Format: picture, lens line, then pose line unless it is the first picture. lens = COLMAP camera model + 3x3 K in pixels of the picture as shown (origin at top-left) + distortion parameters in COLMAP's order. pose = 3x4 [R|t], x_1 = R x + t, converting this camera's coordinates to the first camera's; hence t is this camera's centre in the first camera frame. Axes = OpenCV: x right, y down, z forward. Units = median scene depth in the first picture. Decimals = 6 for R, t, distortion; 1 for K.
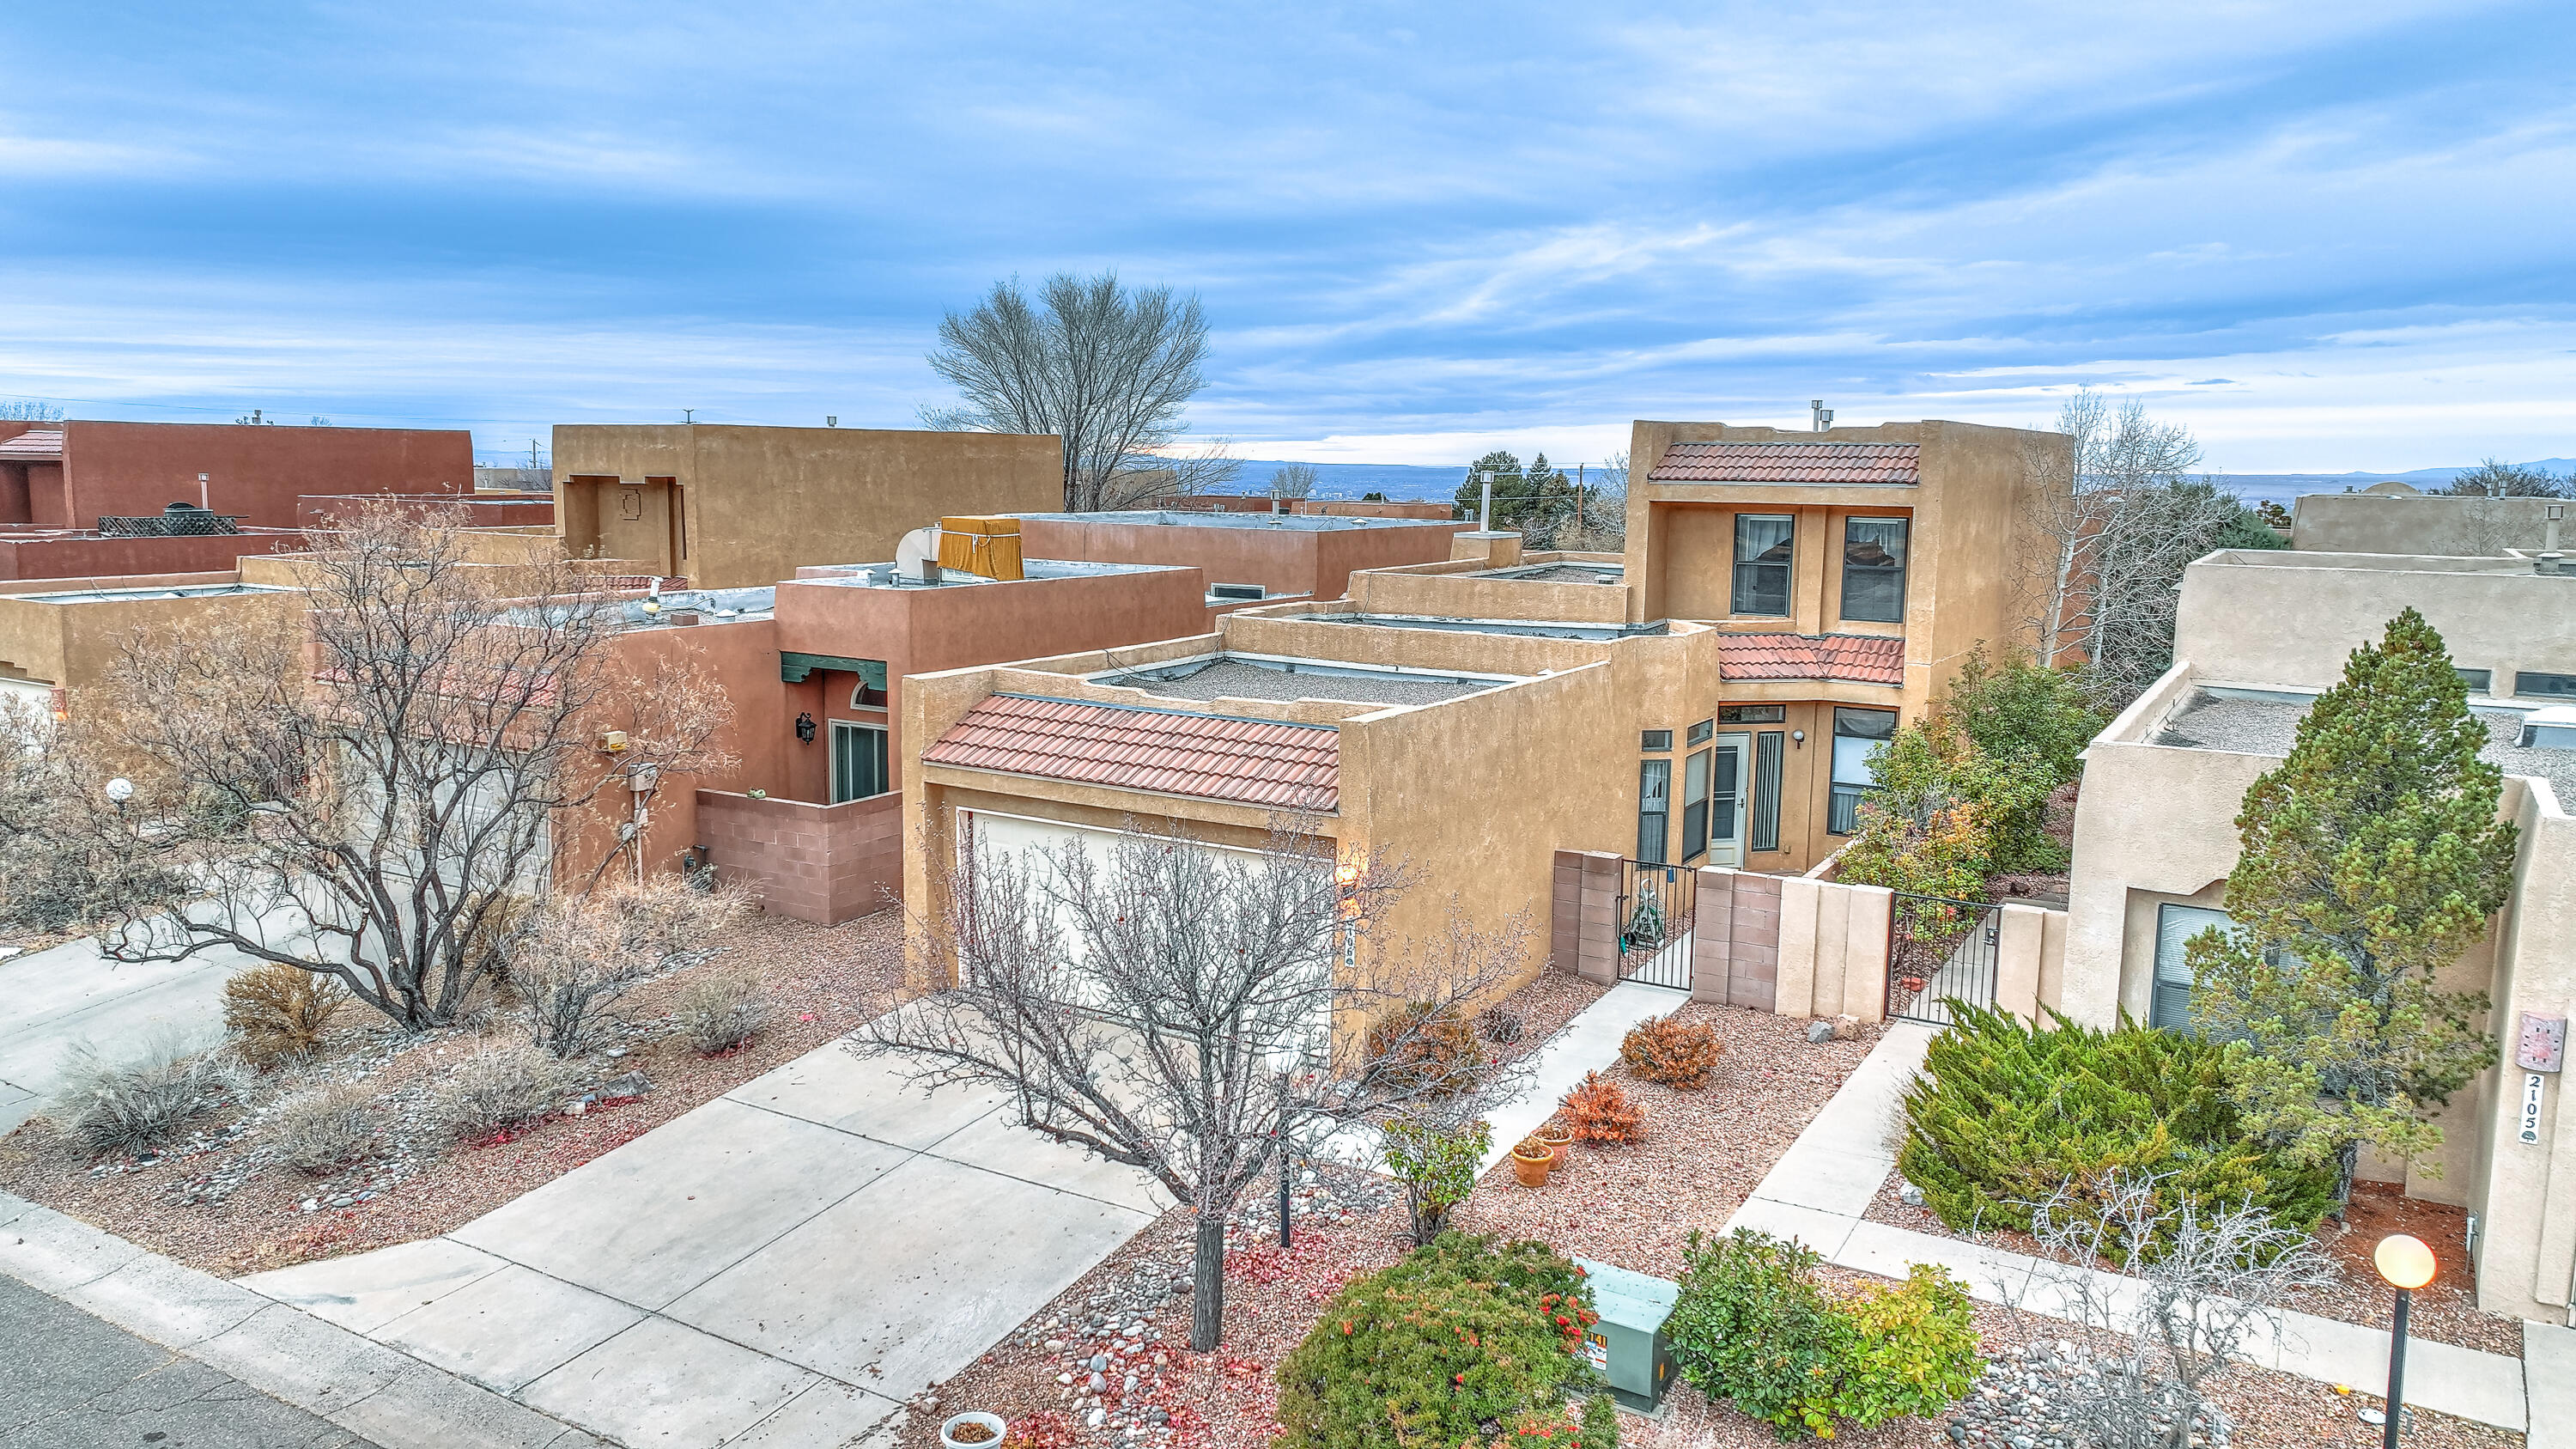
lens RADIAL K [[1802.7, 0, 1288.0], [0, 1802.7, 724.5], [0, 0, 1]] dist [0.006336, 0.000627]
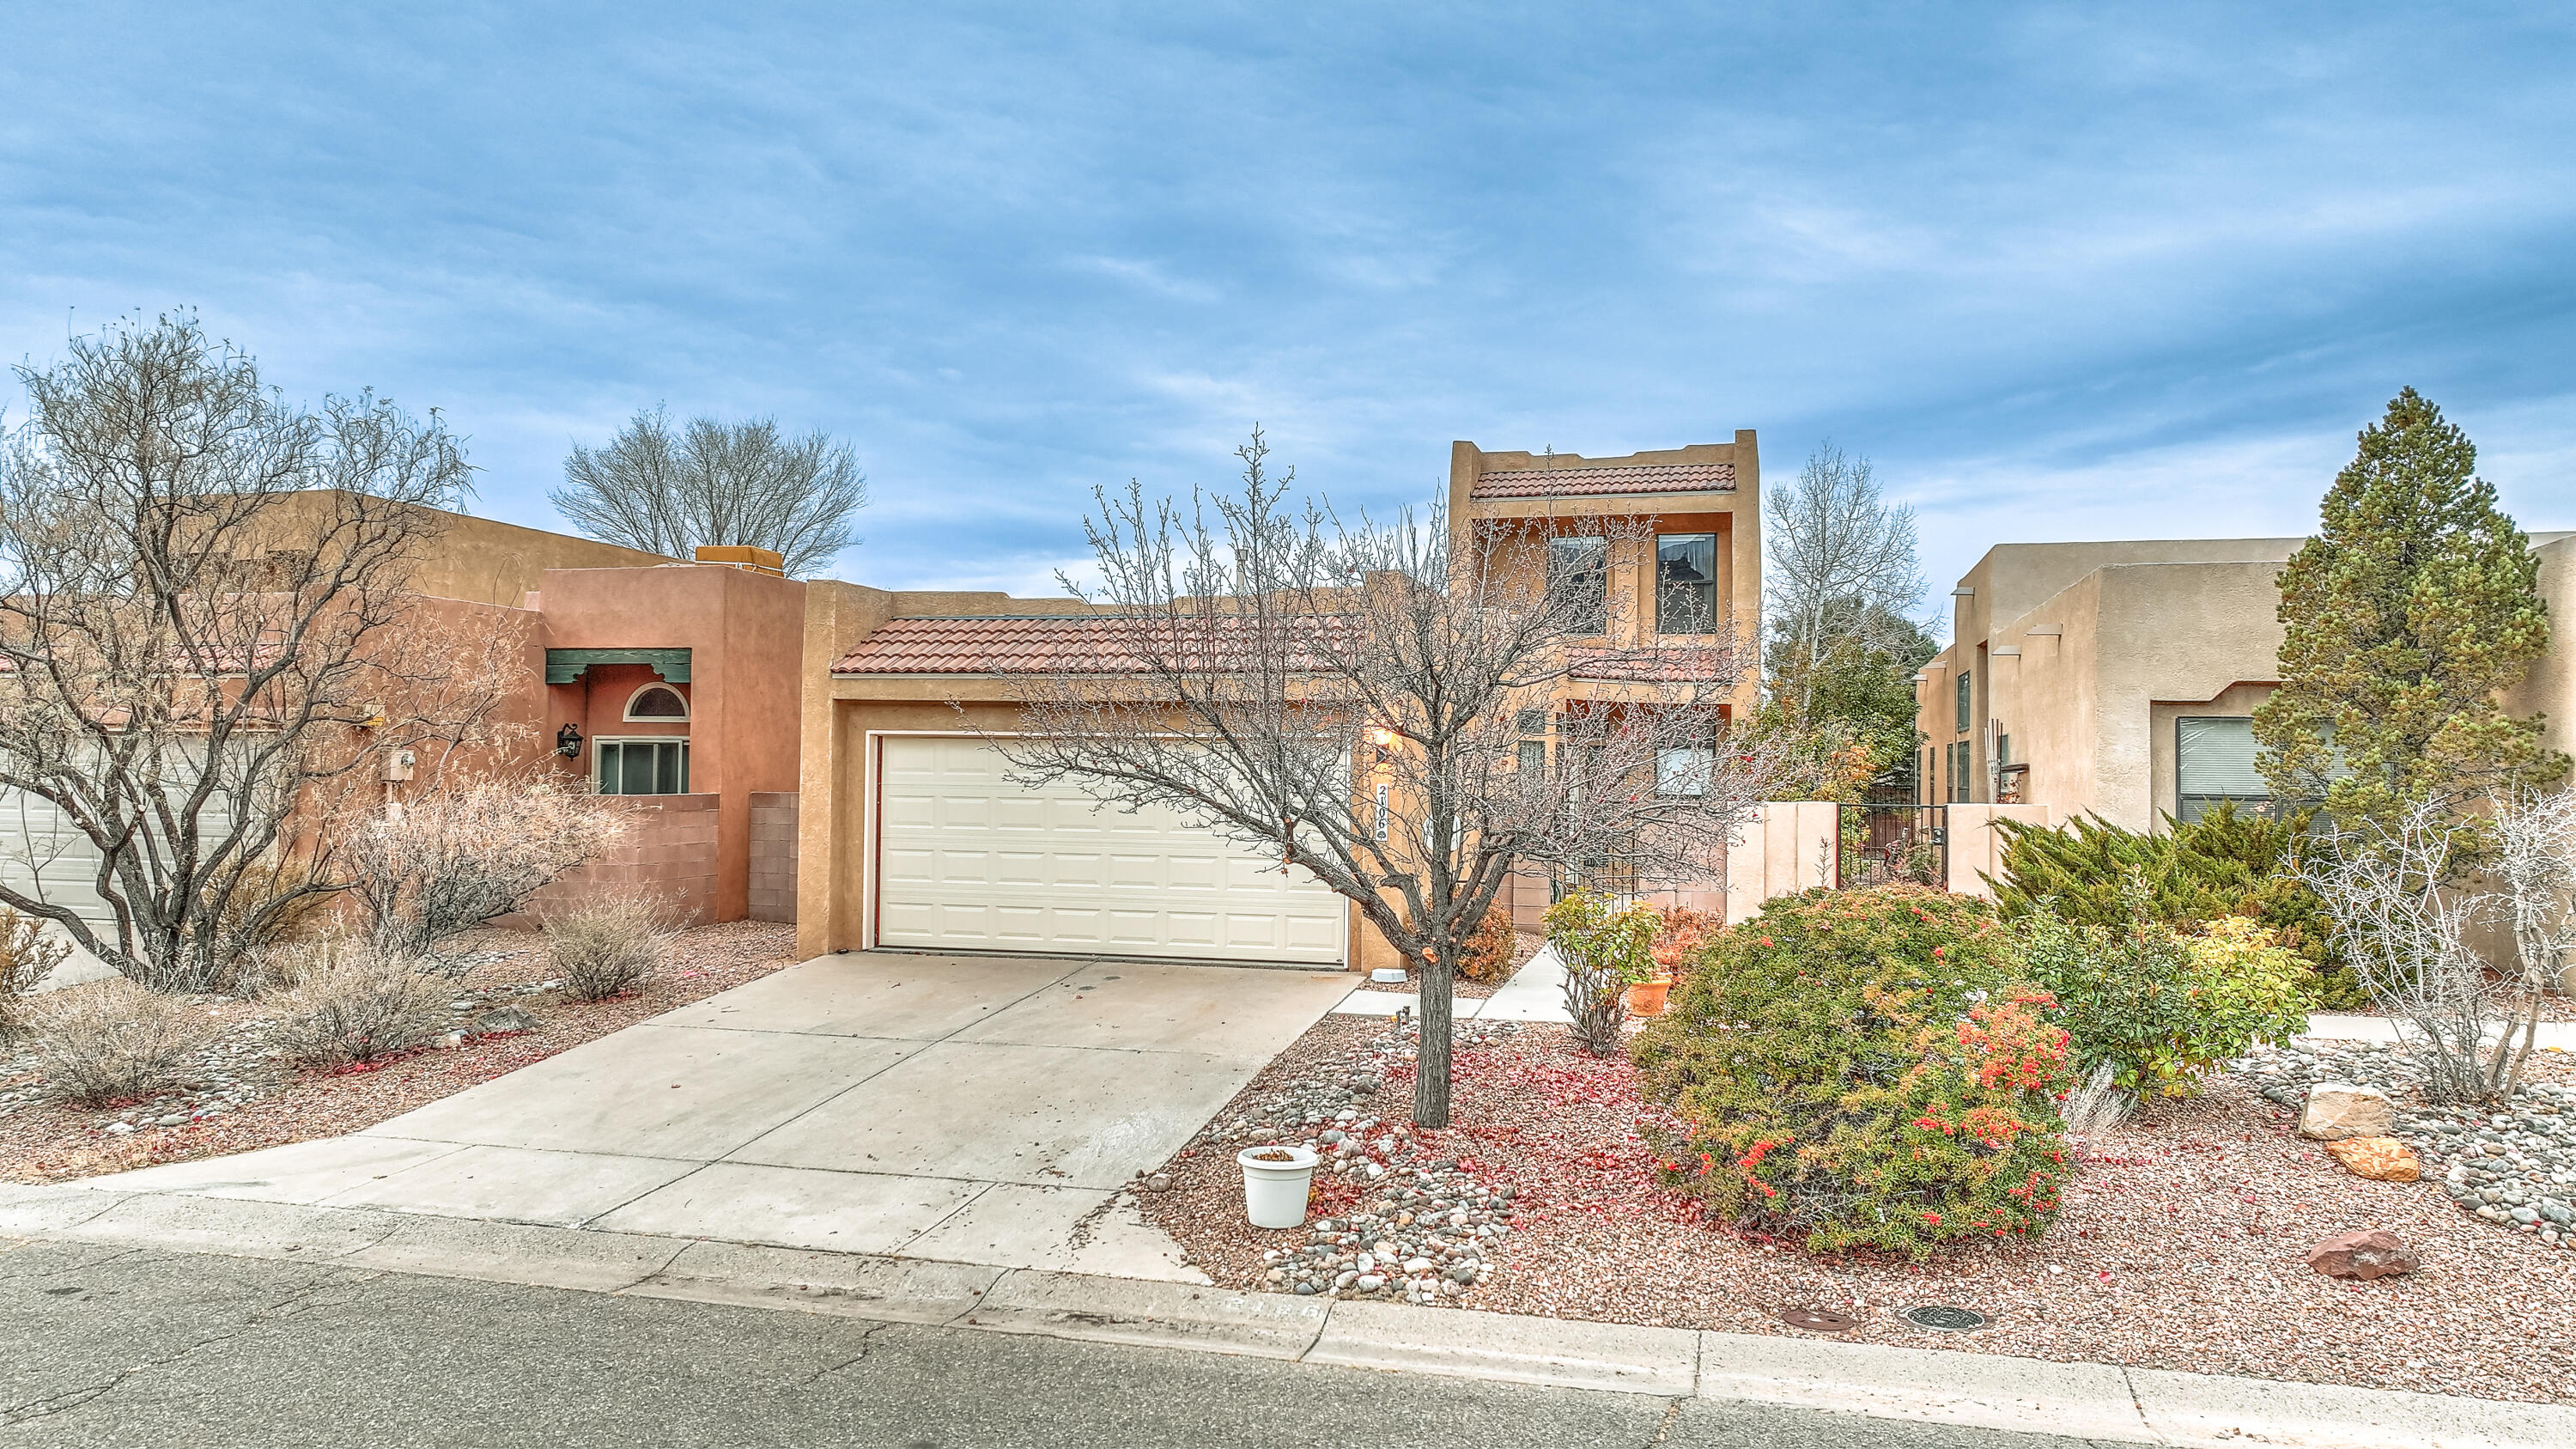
lens RADIAL K [[1802.7, 0, 1288.0], [0, 1802.7, 724.5], [0, 0, 1]] dist [0.006336, 0.000627]
pose [[0.960592, 0.003919, 0.277933, -0.229570], [0.043630, 0.985380, -0.164688, 0.193959], [-0.274515, 0.170324, 0.946378, 0.119883]]
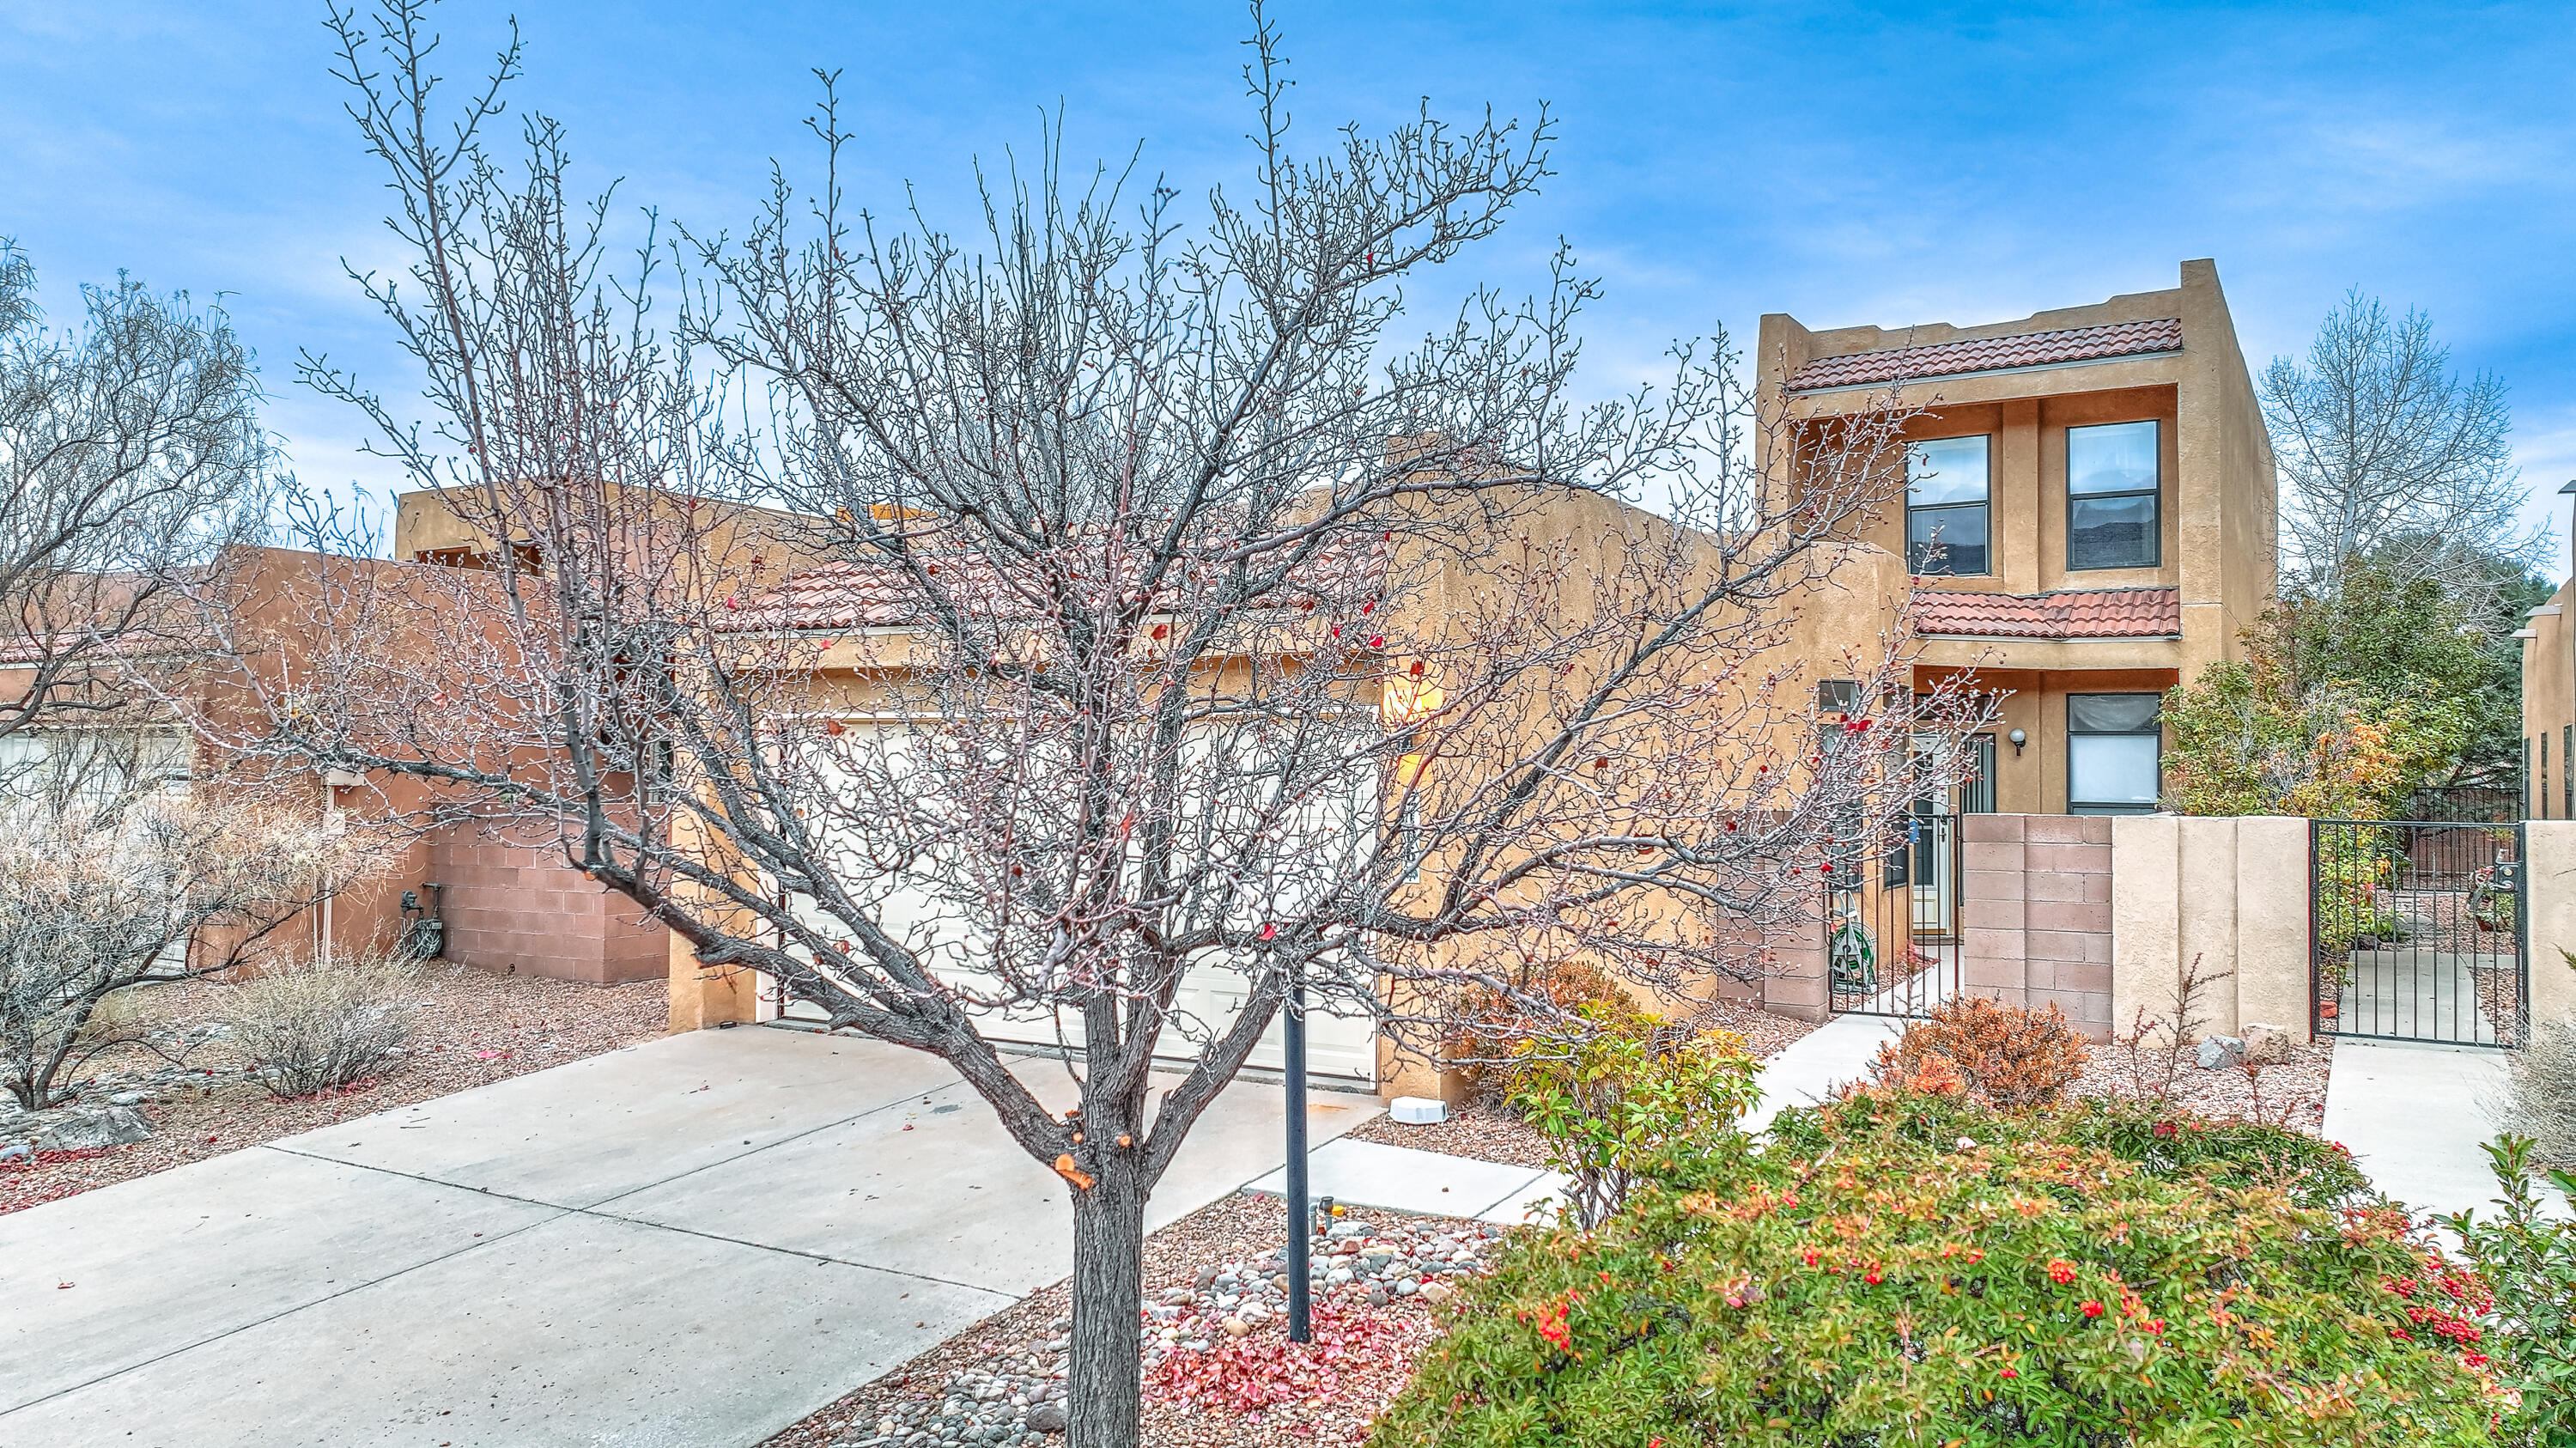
lens RADIAL K [[1802.6, 0, 1288.0], [0, 1802.6, 724.0], [0, 0, 1]] dist [0.006336, 0.000627]
pose [[0.999973, -0.007182, -0.001429, -0.001922], [0.006824, 0.984738, -0.173909, 0.157027], [0.002656, 0.173895, 0.984761, 0.389634]]
